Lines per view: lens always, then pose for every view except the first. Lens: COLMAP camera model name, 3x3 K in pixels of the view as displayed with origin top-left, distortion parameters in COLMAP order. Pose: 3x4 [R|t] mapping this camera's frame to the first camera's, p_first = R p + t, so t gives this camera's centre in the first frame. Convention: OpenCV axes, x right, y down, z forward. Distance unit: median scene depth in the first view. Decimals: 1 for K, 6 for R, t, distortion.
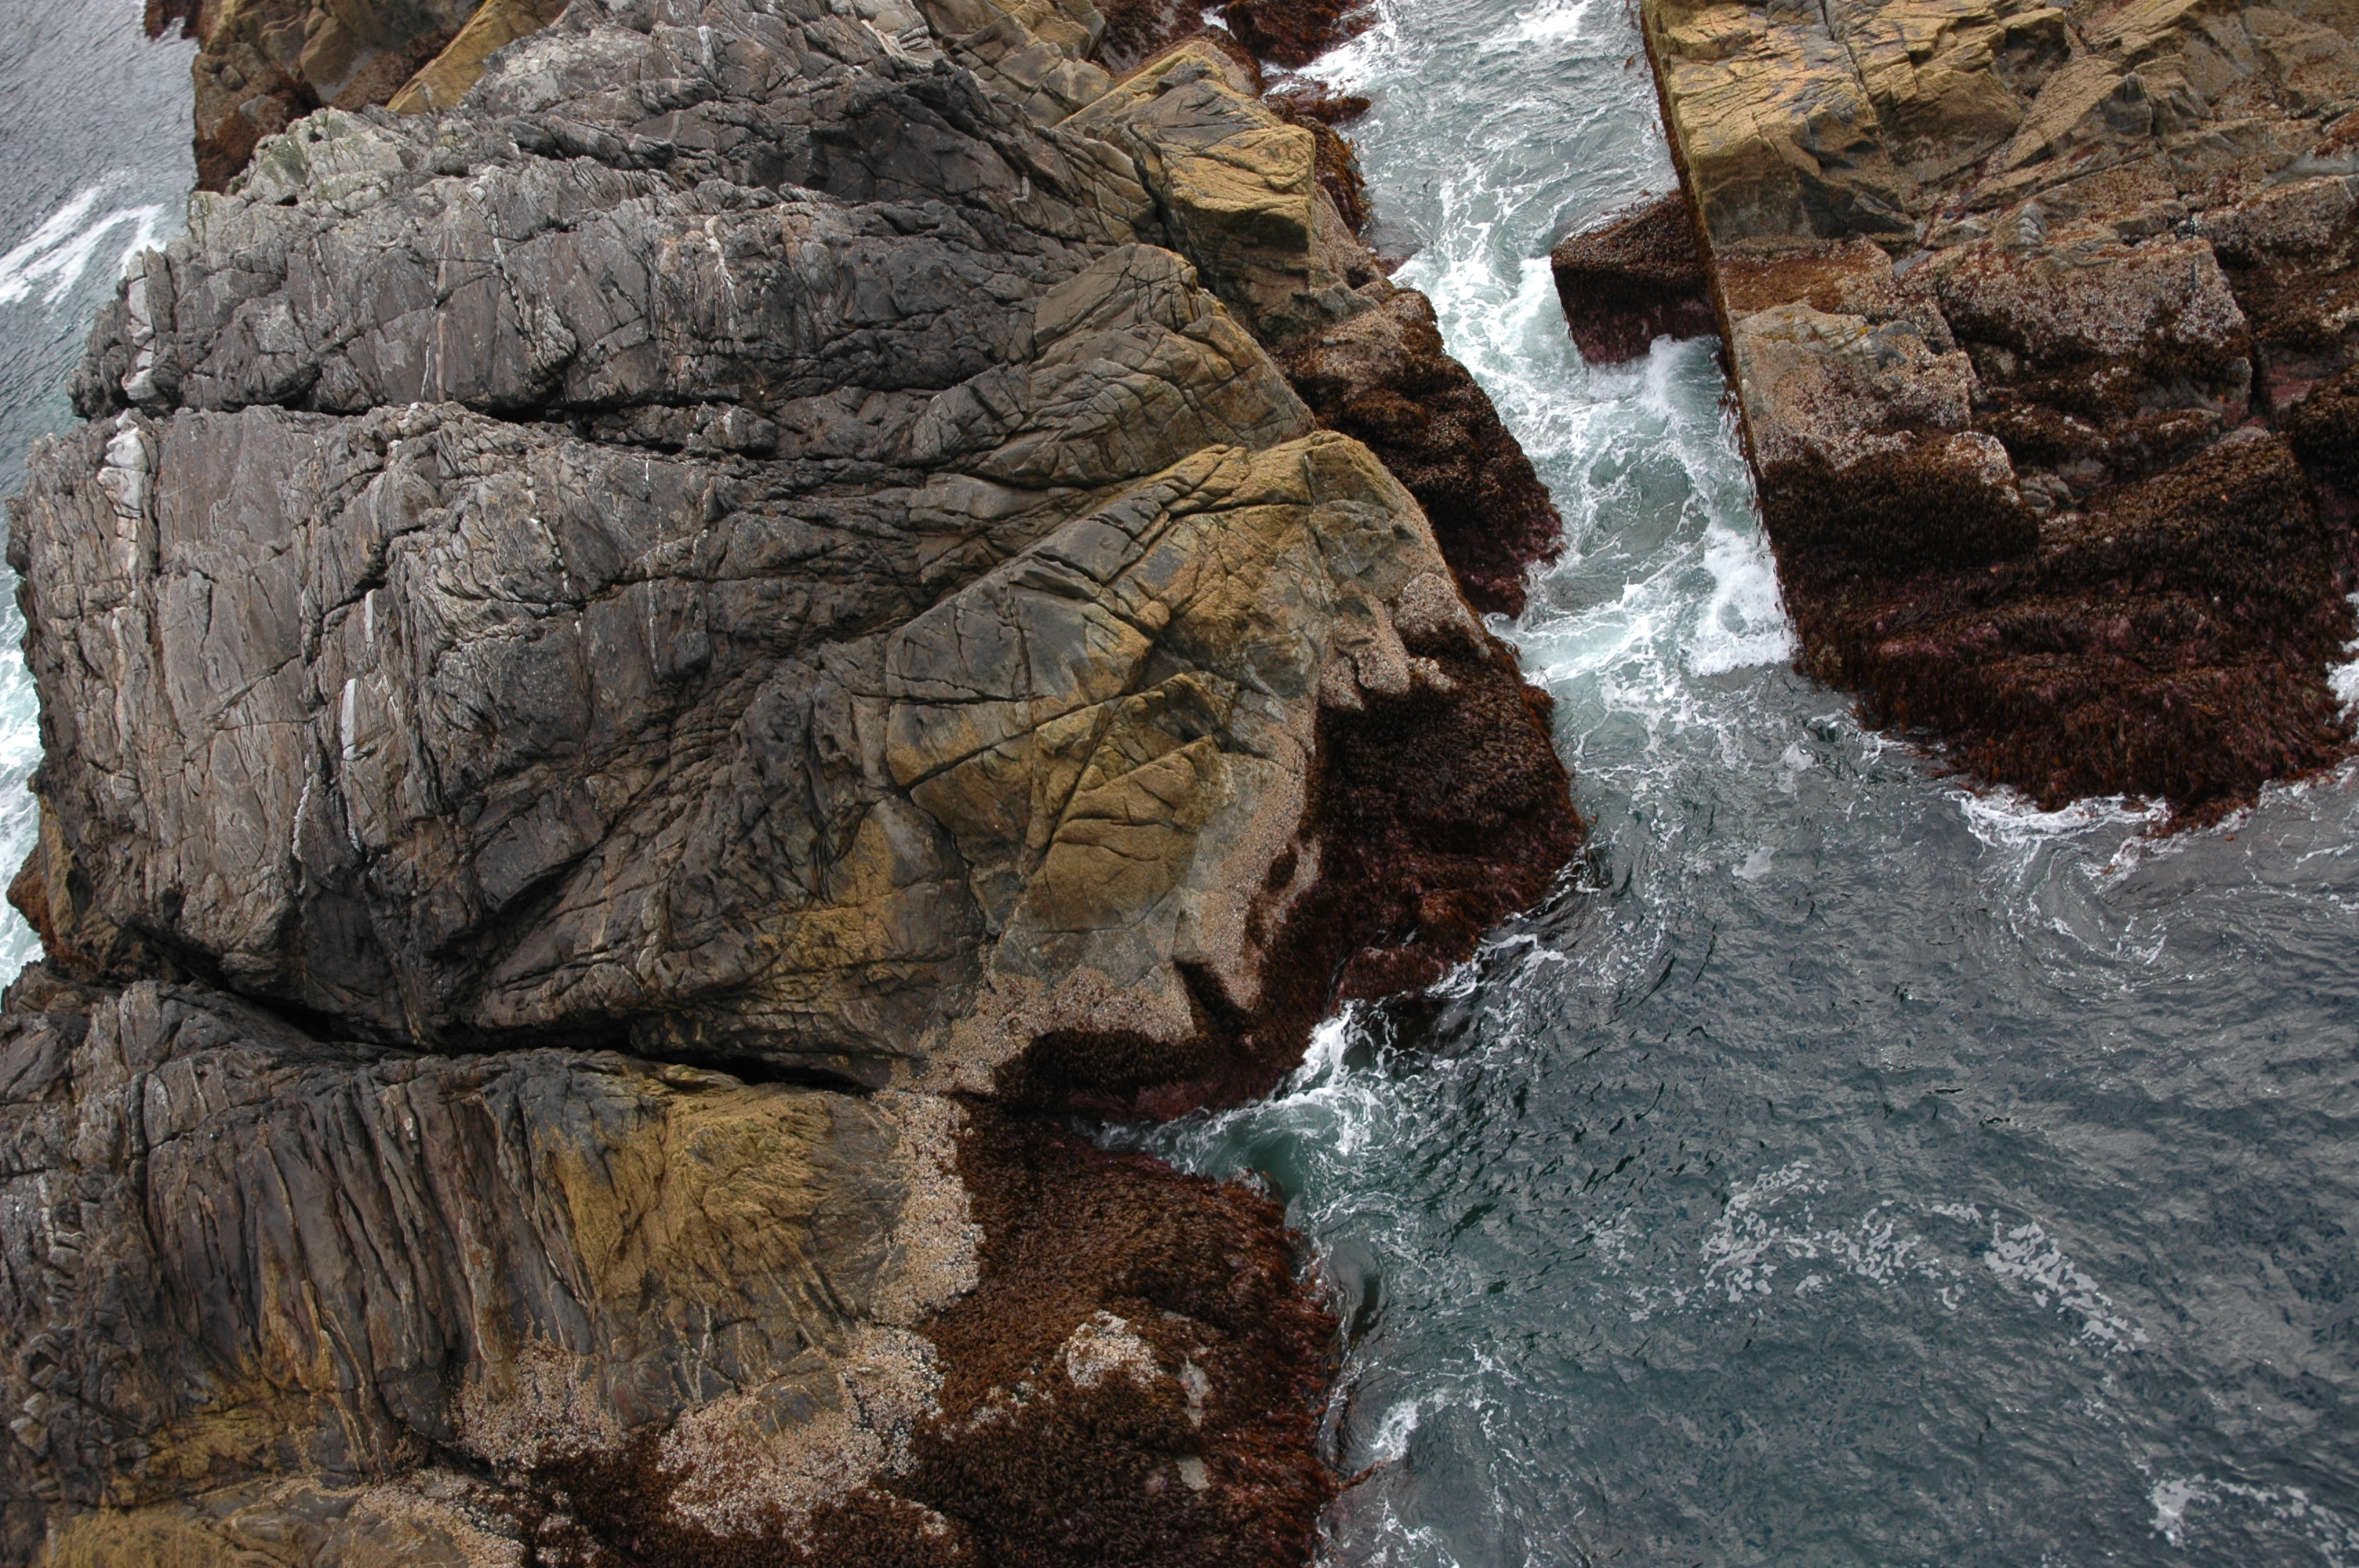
lens RADIAL K [[2328.8, 0, 1179.5], [0, 2328.8, 784.0], [0, 0, 1]] dist [-0.109499, 0.218582]
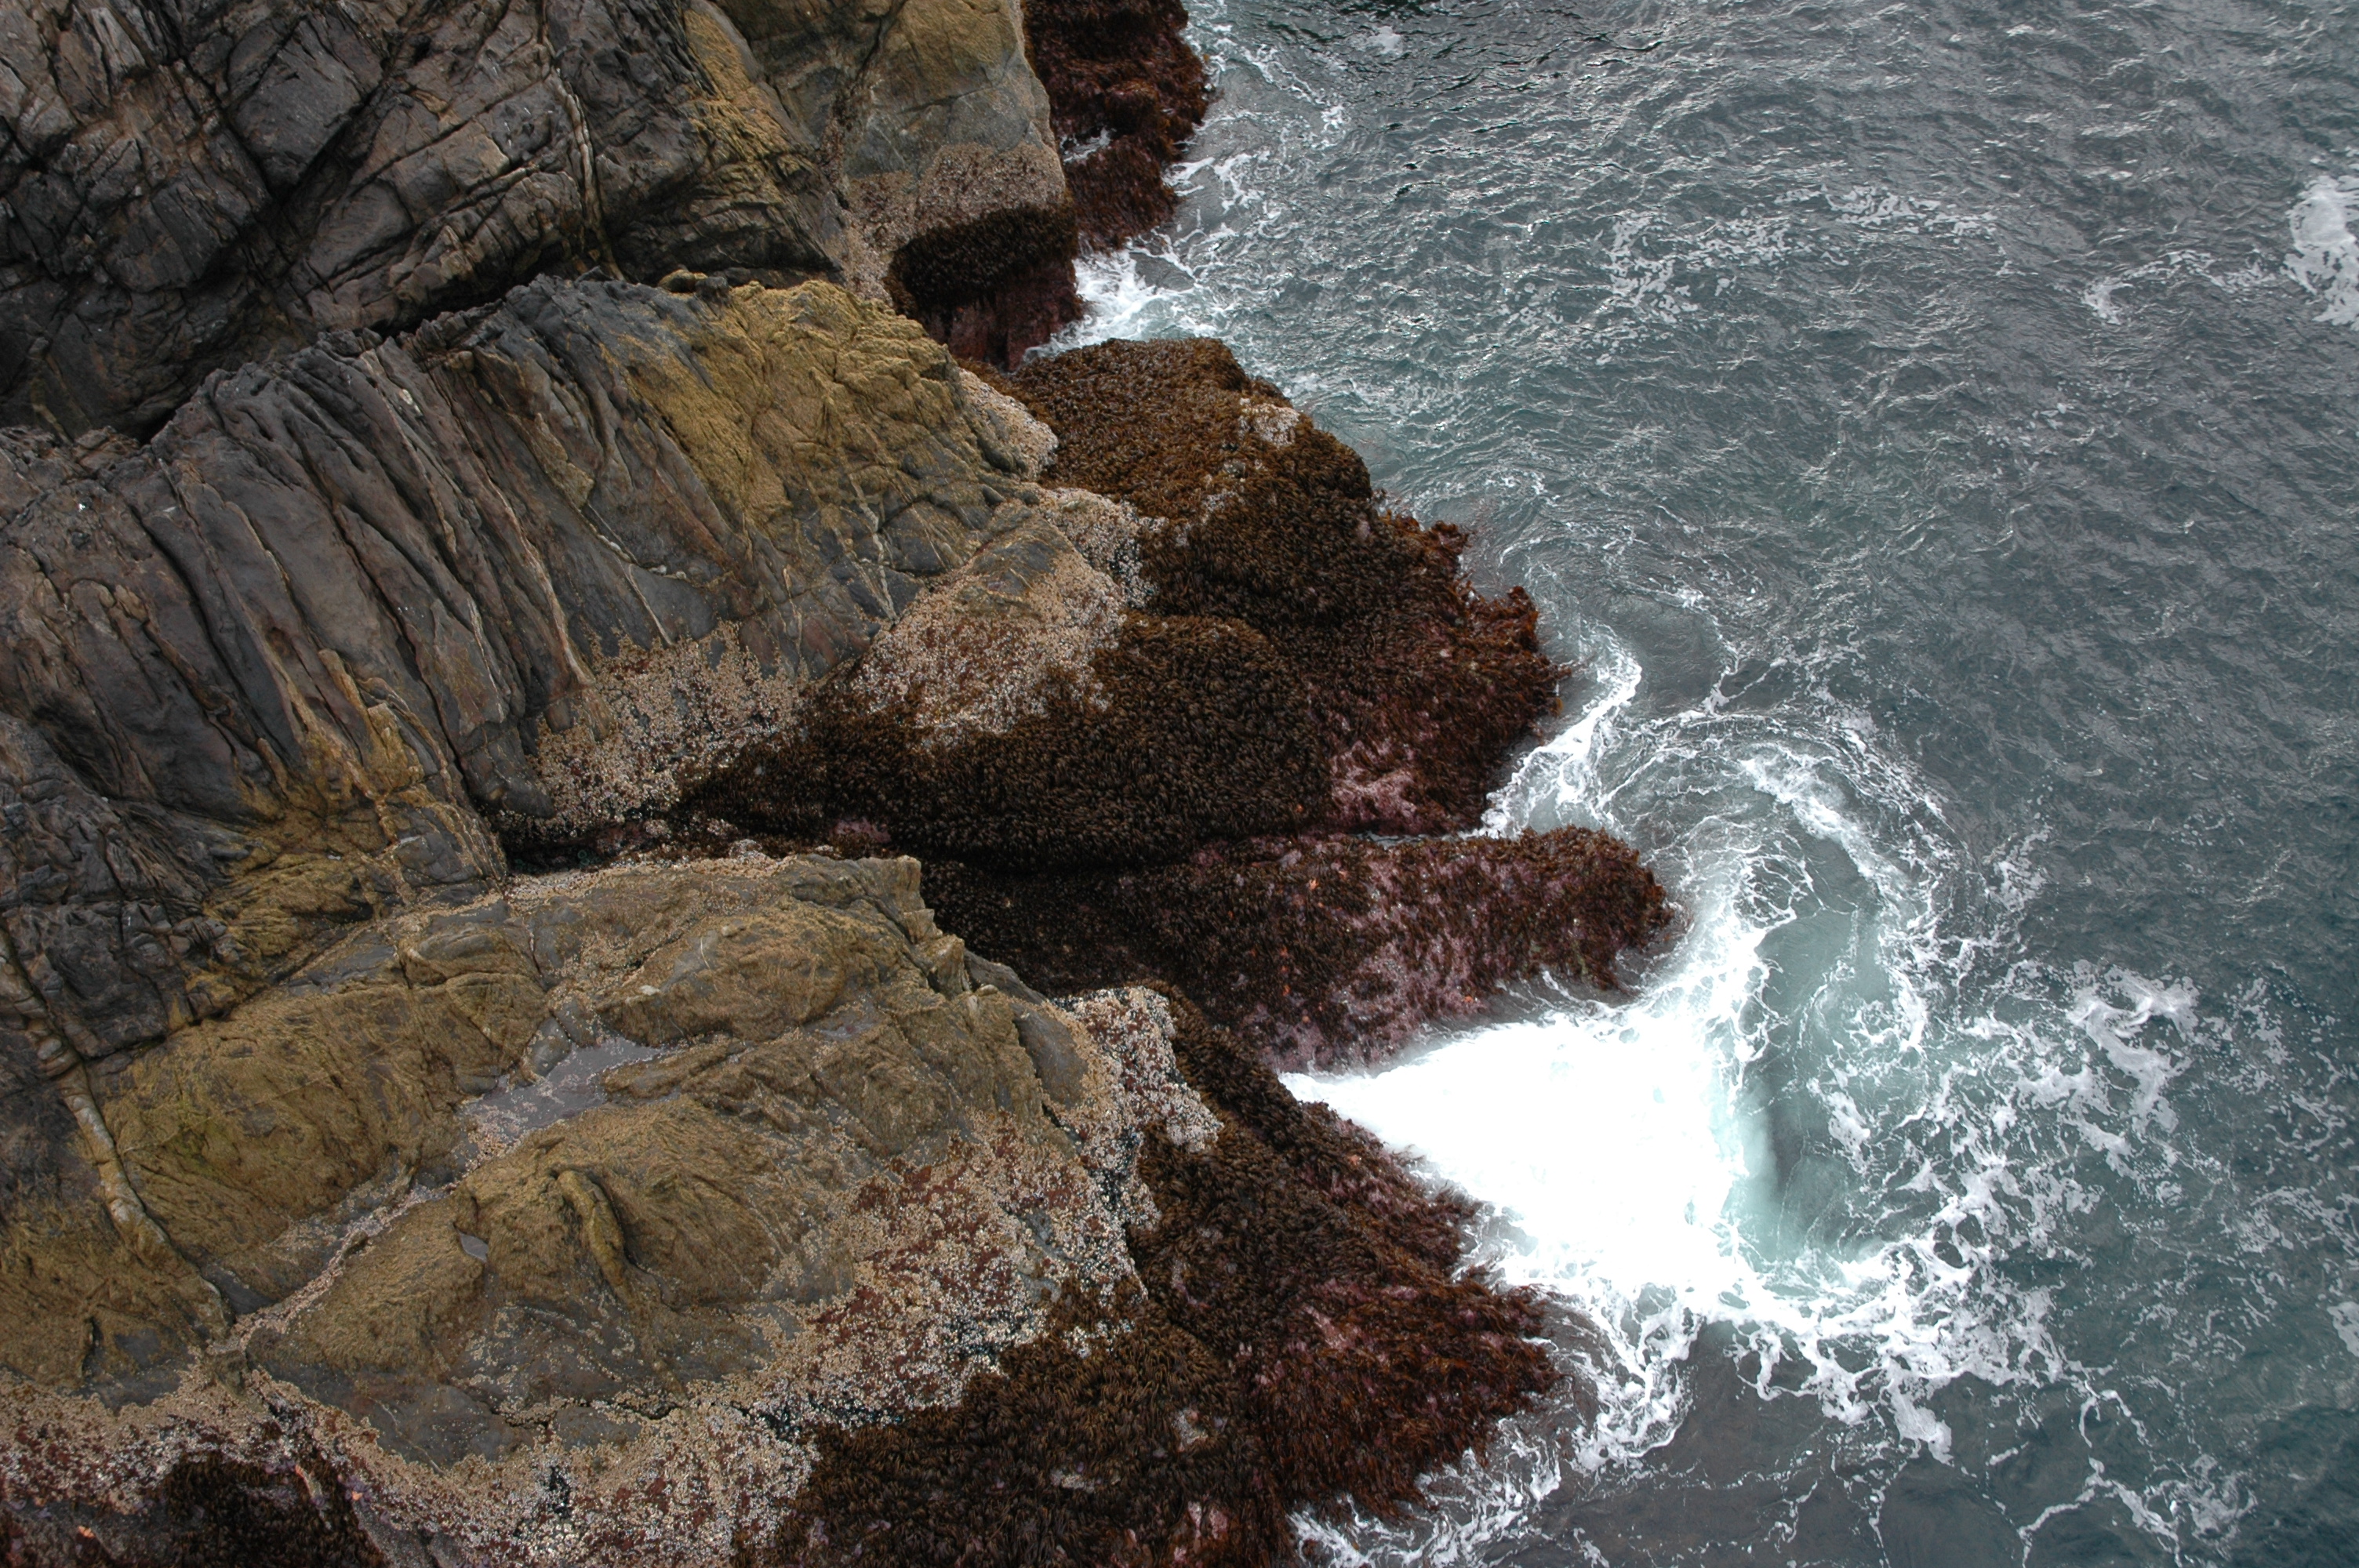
lens RADIAL K [[2328.8, 0, 1179.5], [0, 2328.8, 784.0], [0, 0, 1]] dist [-0.109499, 0.218582]
pose [[0.710649, -0.289928, 0.641030, -0.660039], [0.273742, 0.953290, 0.127688, 0.237027], [-0.648108, 0.084736, 0.756820, 0.293041]]
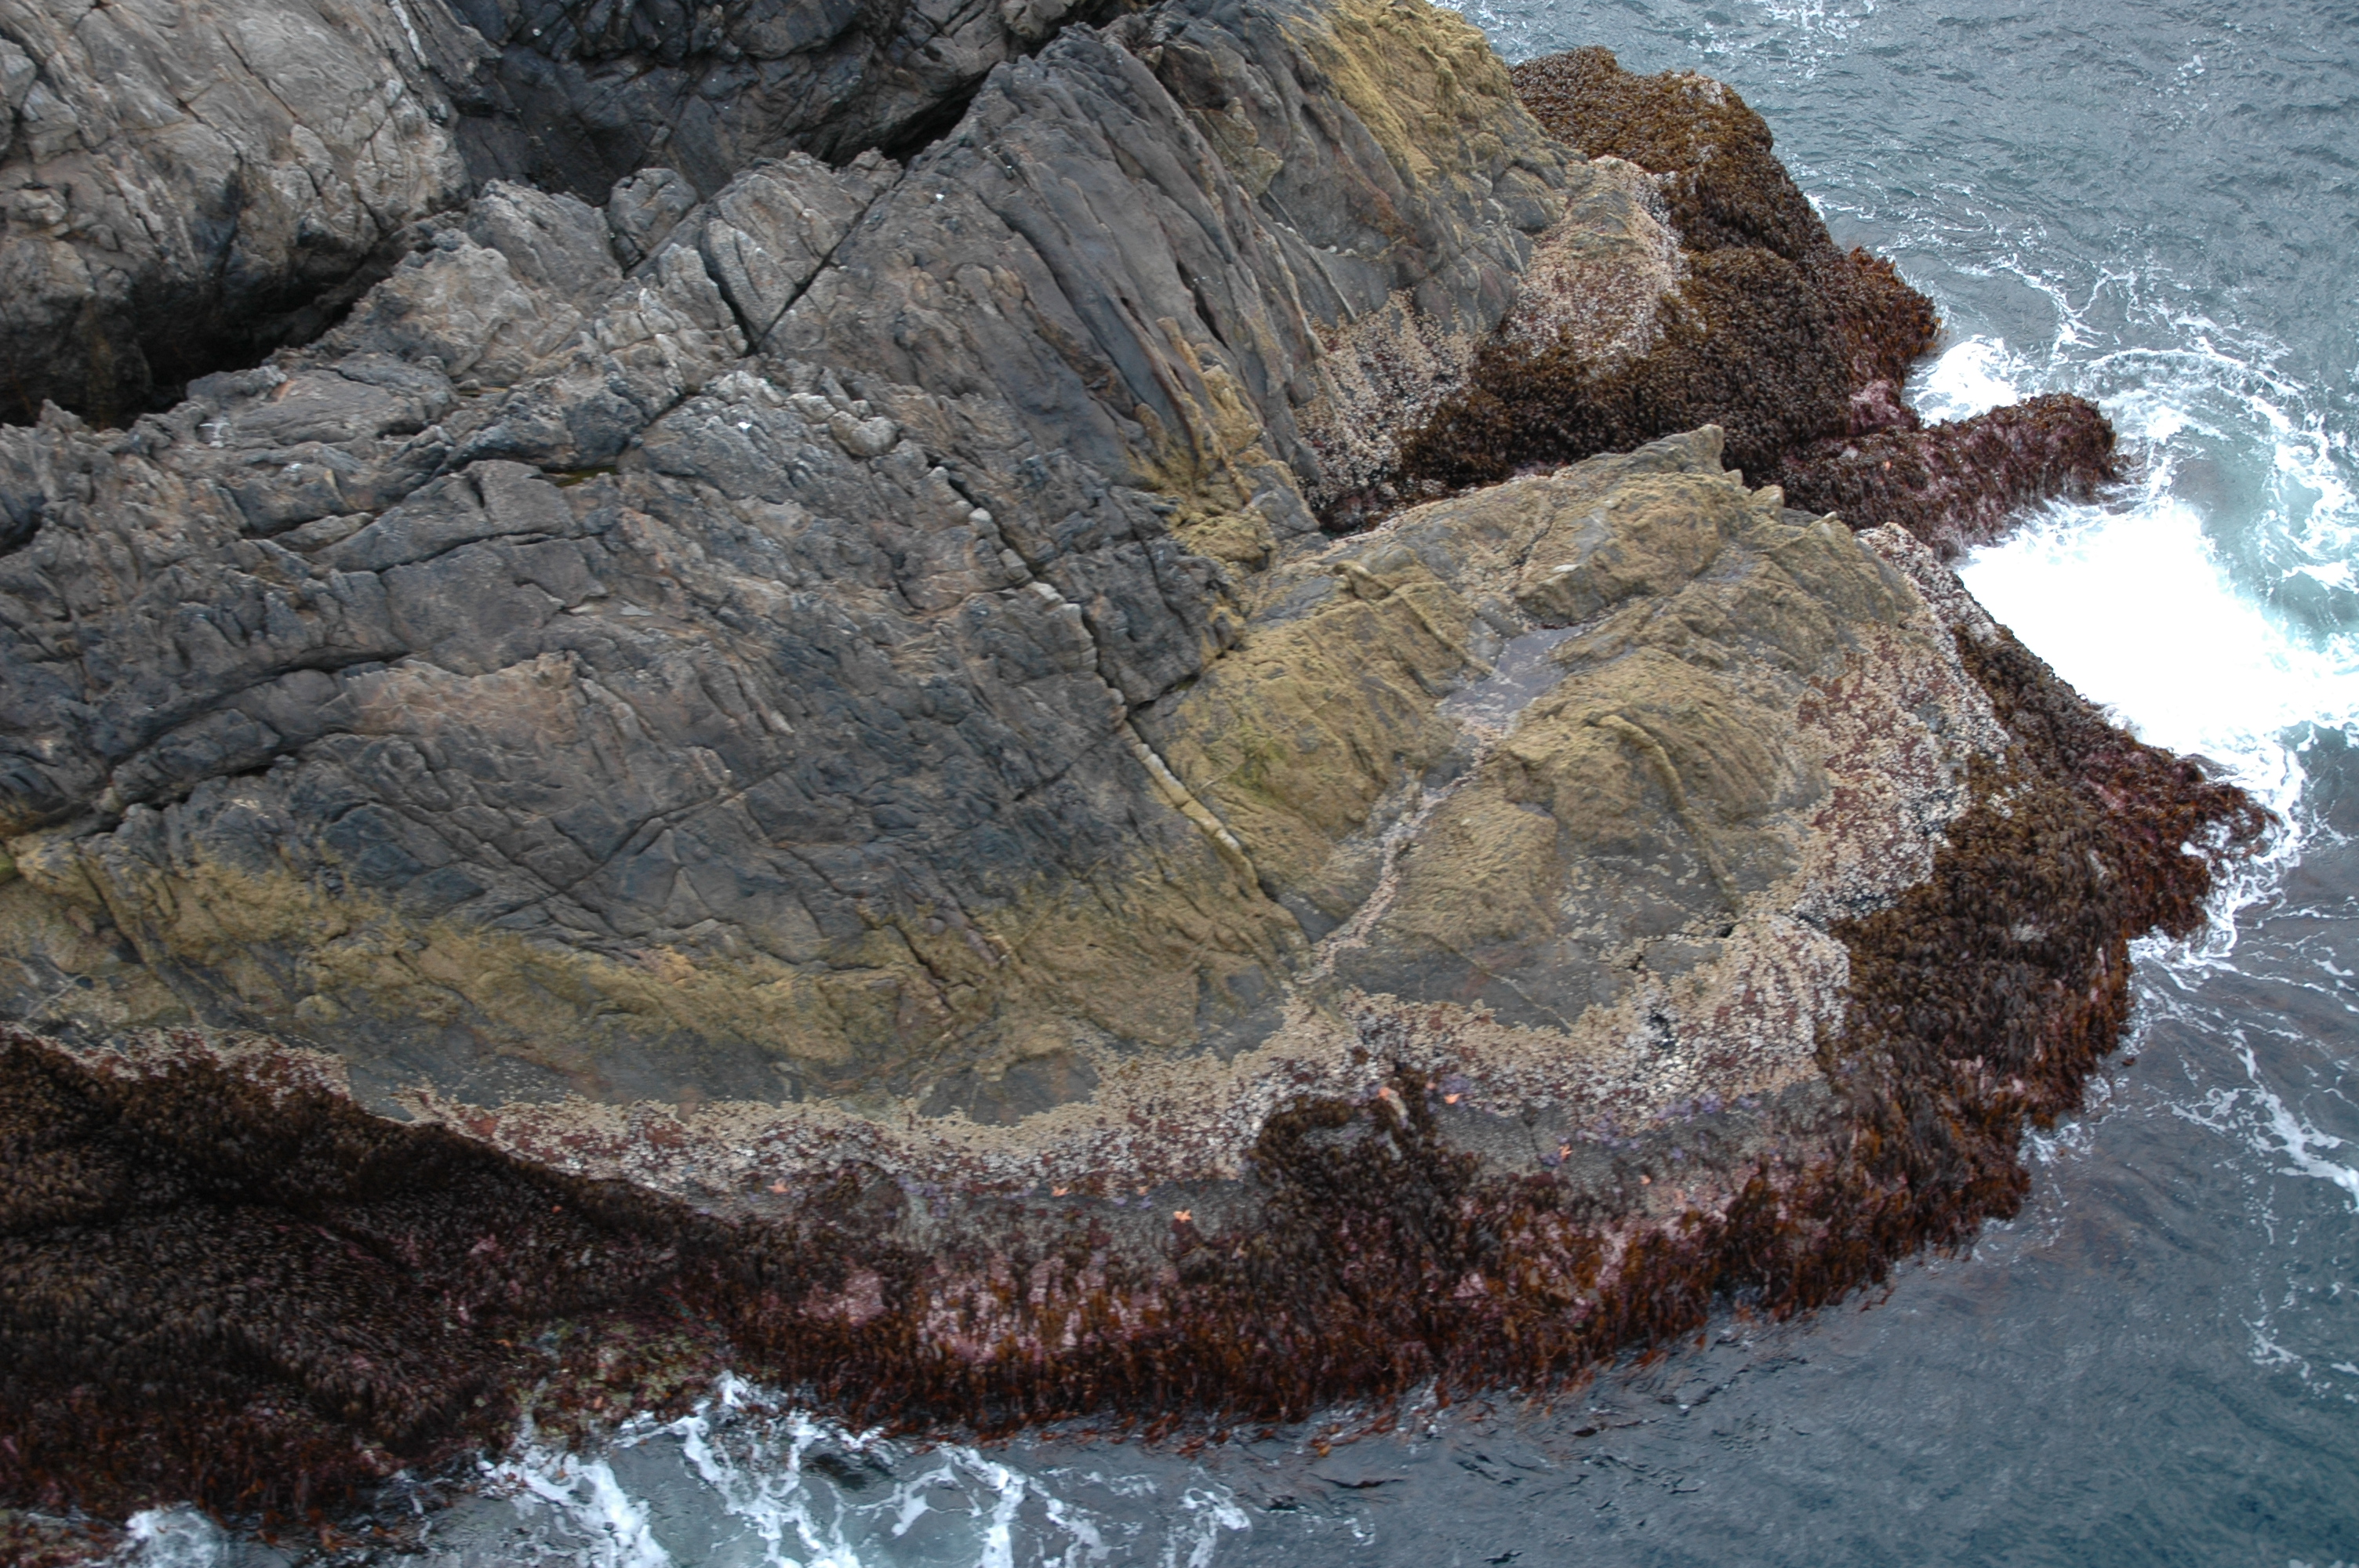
lens RADIAL K [[2328.8, 0, 1179.5], [0, 2328.8, 784.0], [0, 0, 1]] dist [-0.109499, 0.218582]
pose [[0.458999, -0.381655, 0.802284, -1.007520], [0.446715, 0.879718, 0.162919, 0.228601], [-0.767962, 0.283613, 0.574280, 0.622737]]
